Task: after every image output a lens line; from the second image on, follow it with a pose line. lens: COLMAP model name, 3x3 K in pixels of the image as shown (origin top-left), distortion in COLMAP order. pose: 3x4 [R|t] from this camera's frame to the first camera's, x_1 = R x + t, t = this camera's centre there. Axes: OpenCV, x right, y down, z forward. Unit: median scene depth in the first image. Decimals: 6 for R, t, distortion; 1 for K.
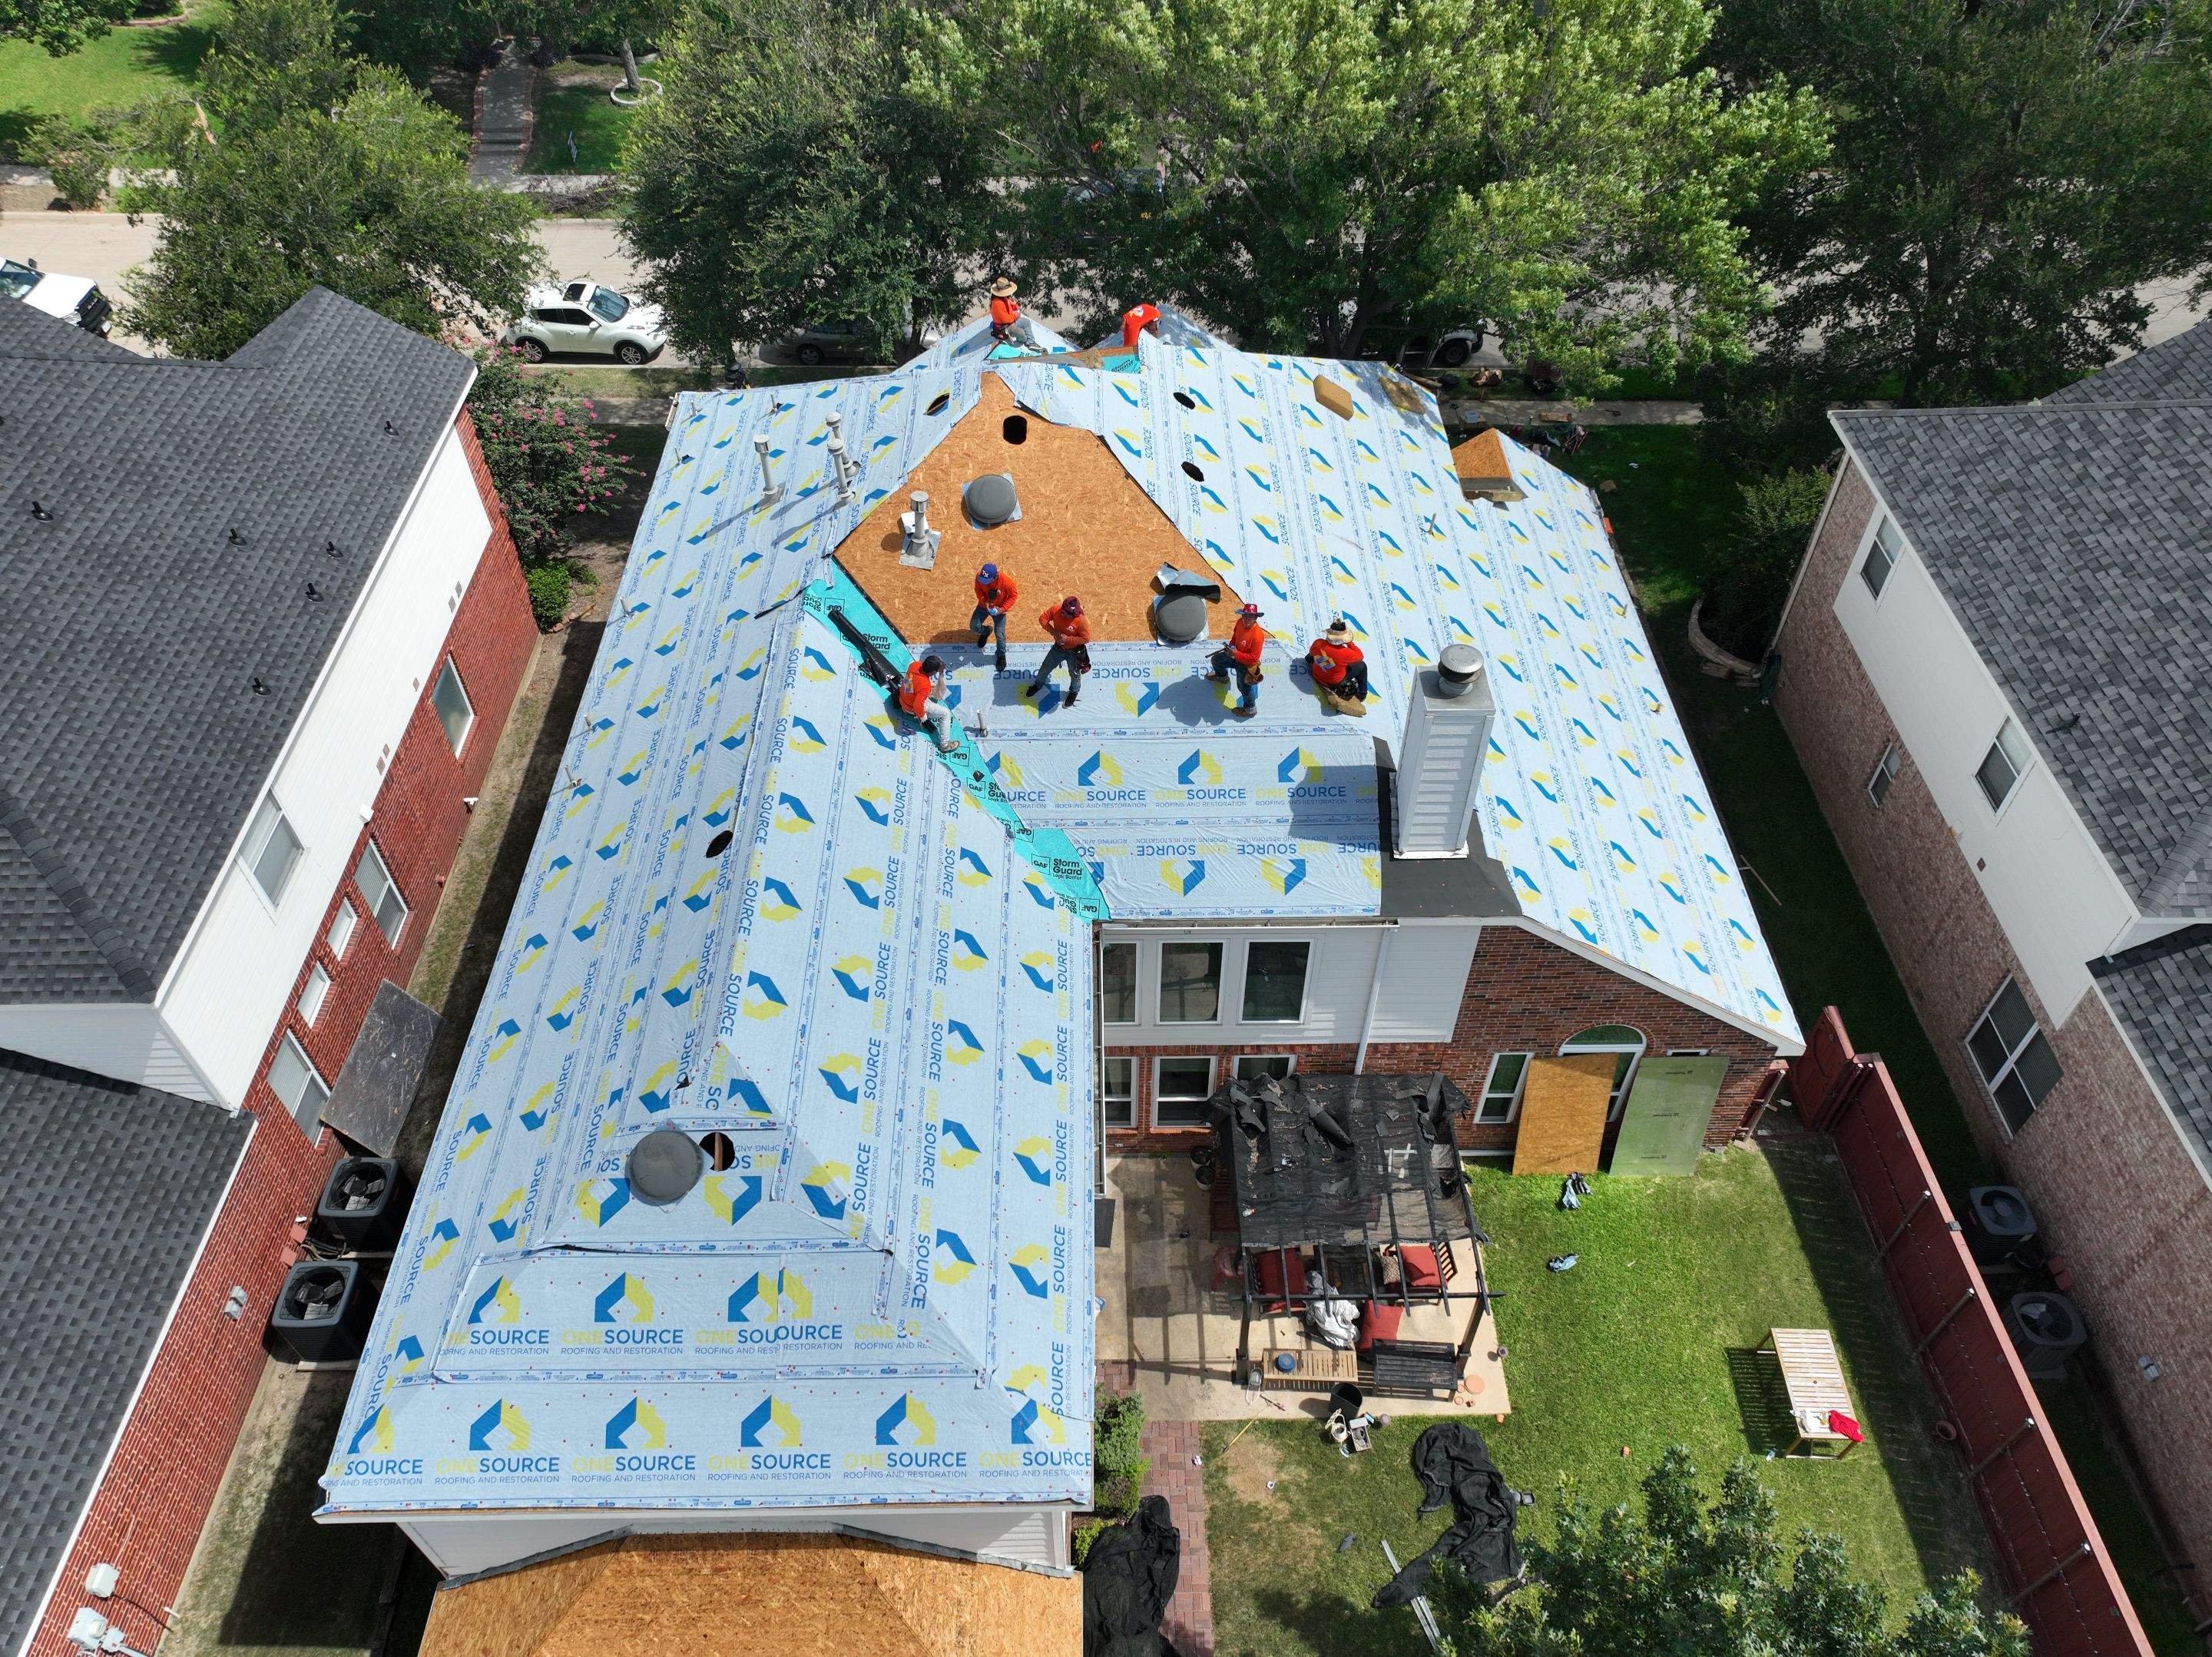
lens RADIAL K [[1550.0, 0, 1115.4], [0, 1550.0, 819.7], [0, 0, 1]] dist [0.009702, 0.006457]
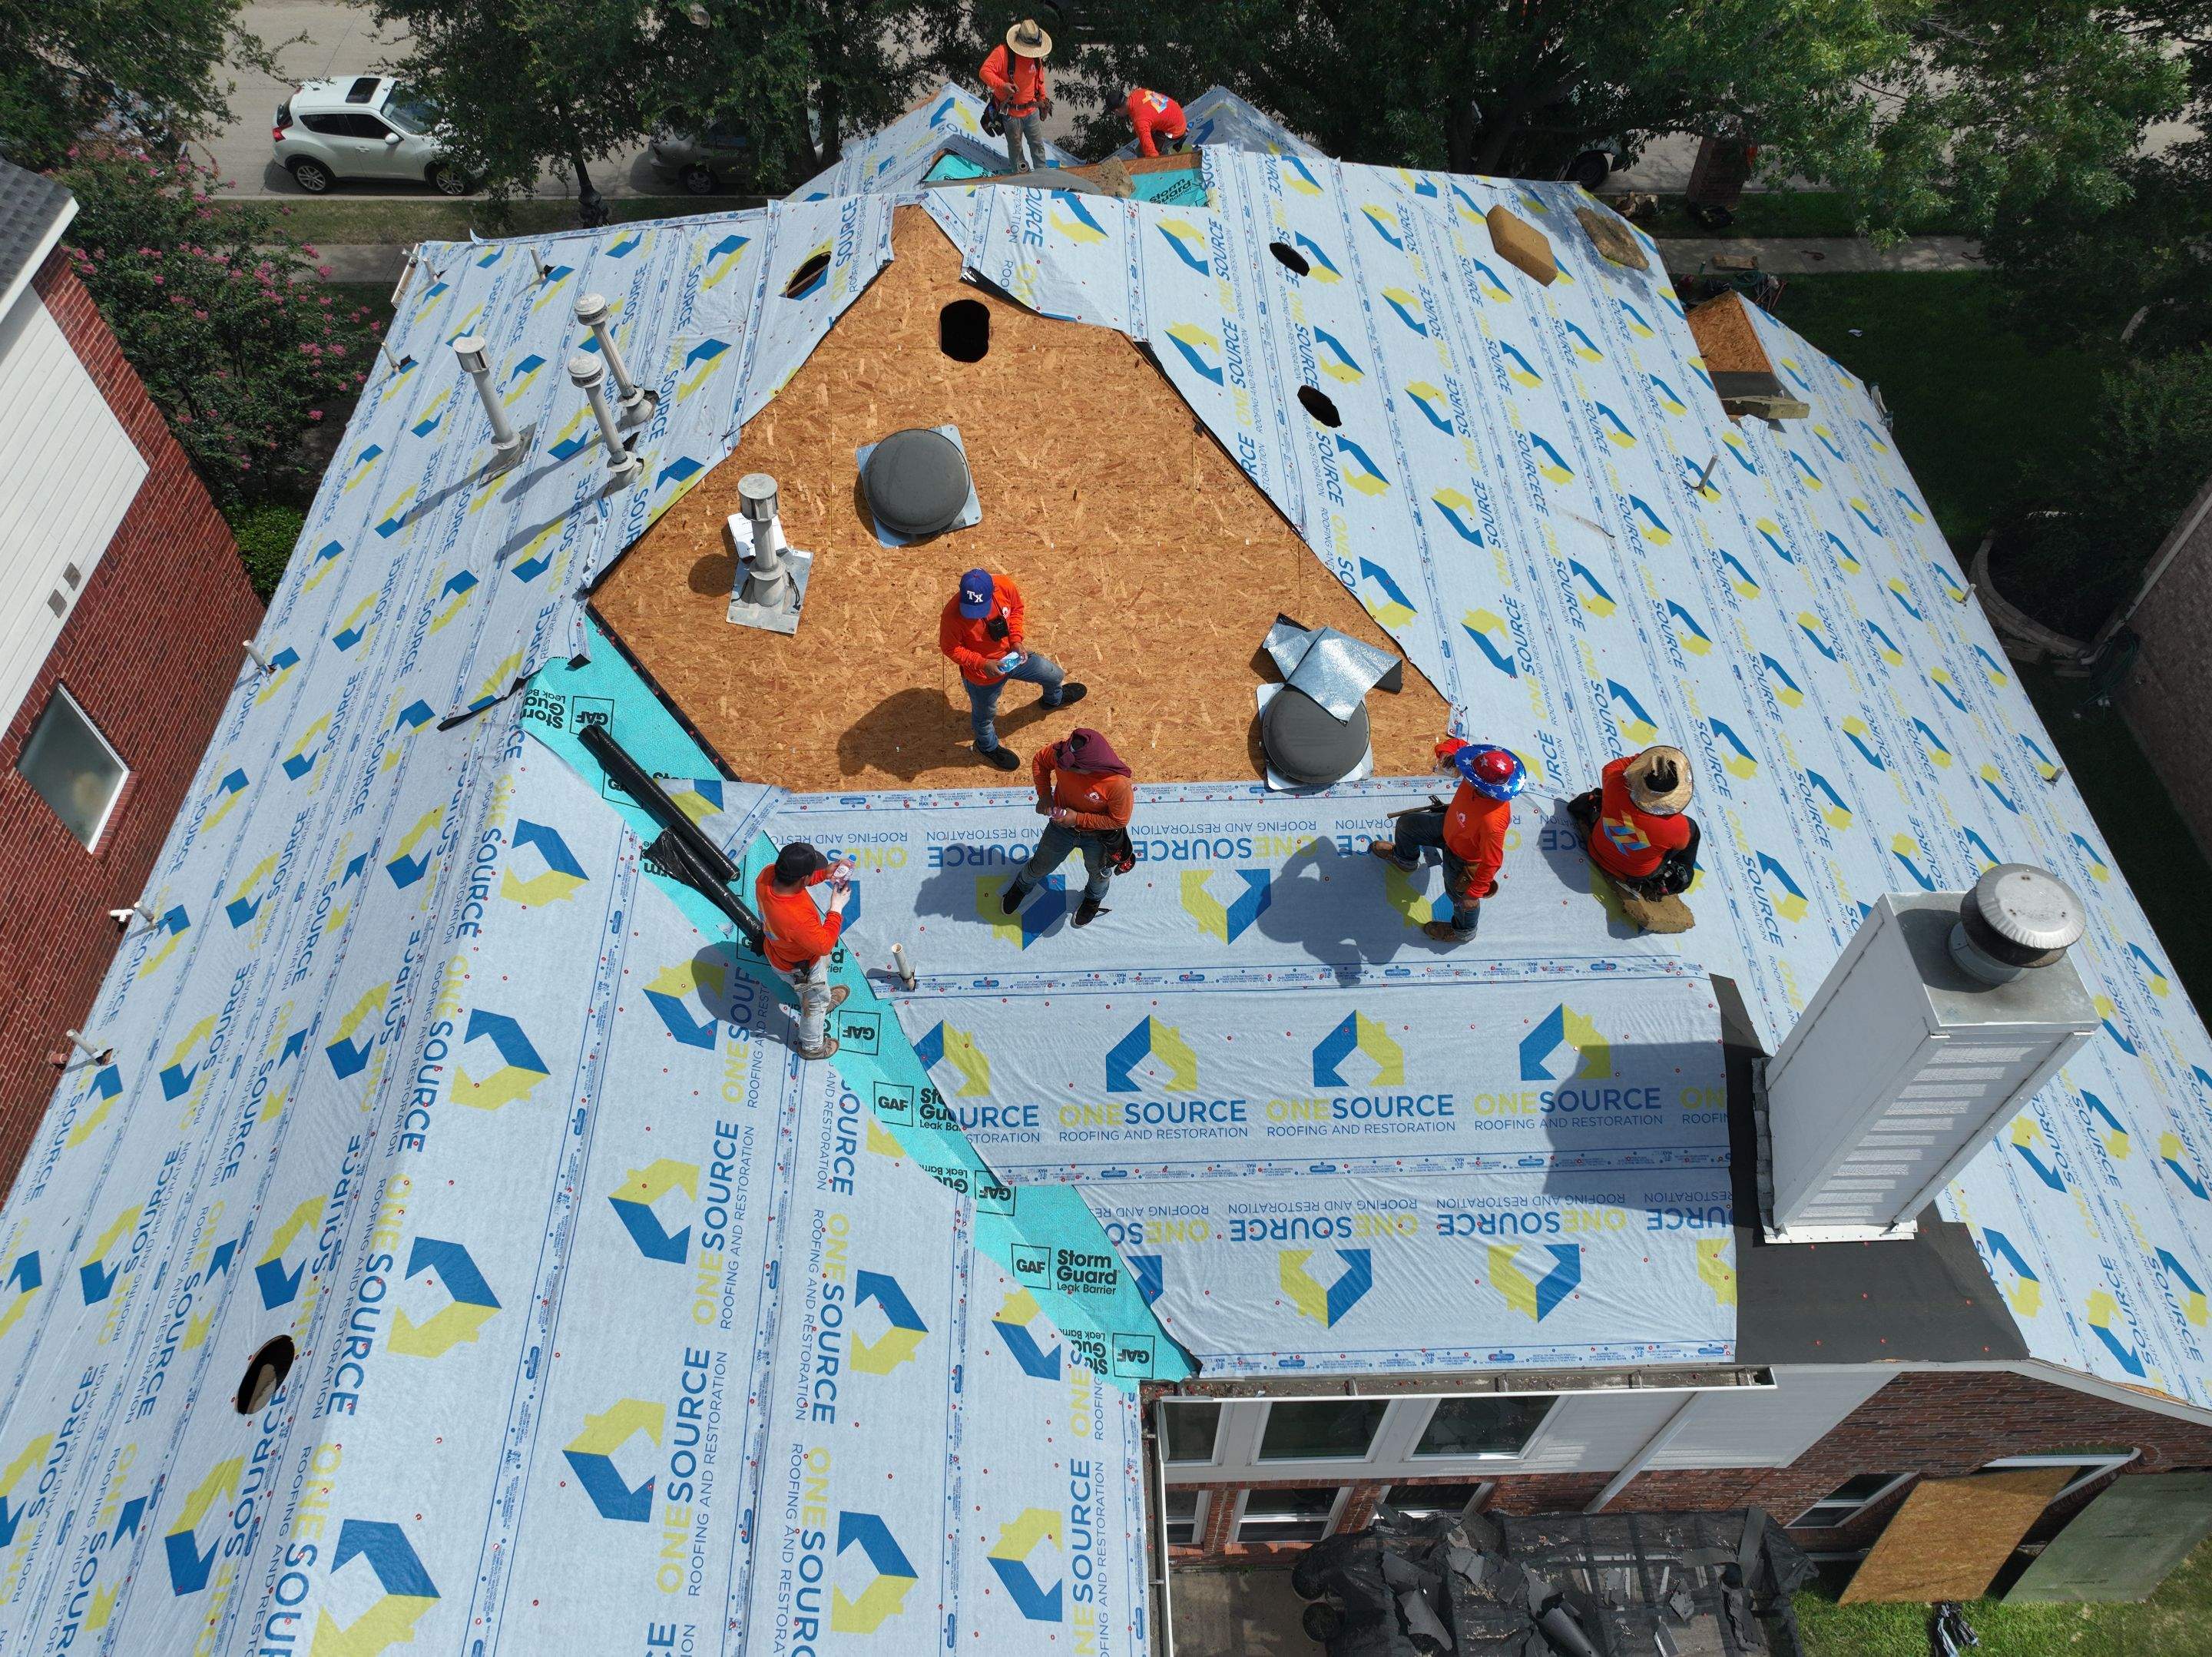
lens RADIAL K [[1550.0, 0, 1115.4], [0, 1550.0, 819.7], [0, 0, 1]] dist [0.009702, 0.006457]
pose [[0.999928, -0.009741, 0.007028, -0.023135], [0.009003, 0.995106, 0.098398, -0.149246], [-0.007953, -0.098327, 0.995122, 0.512188]]
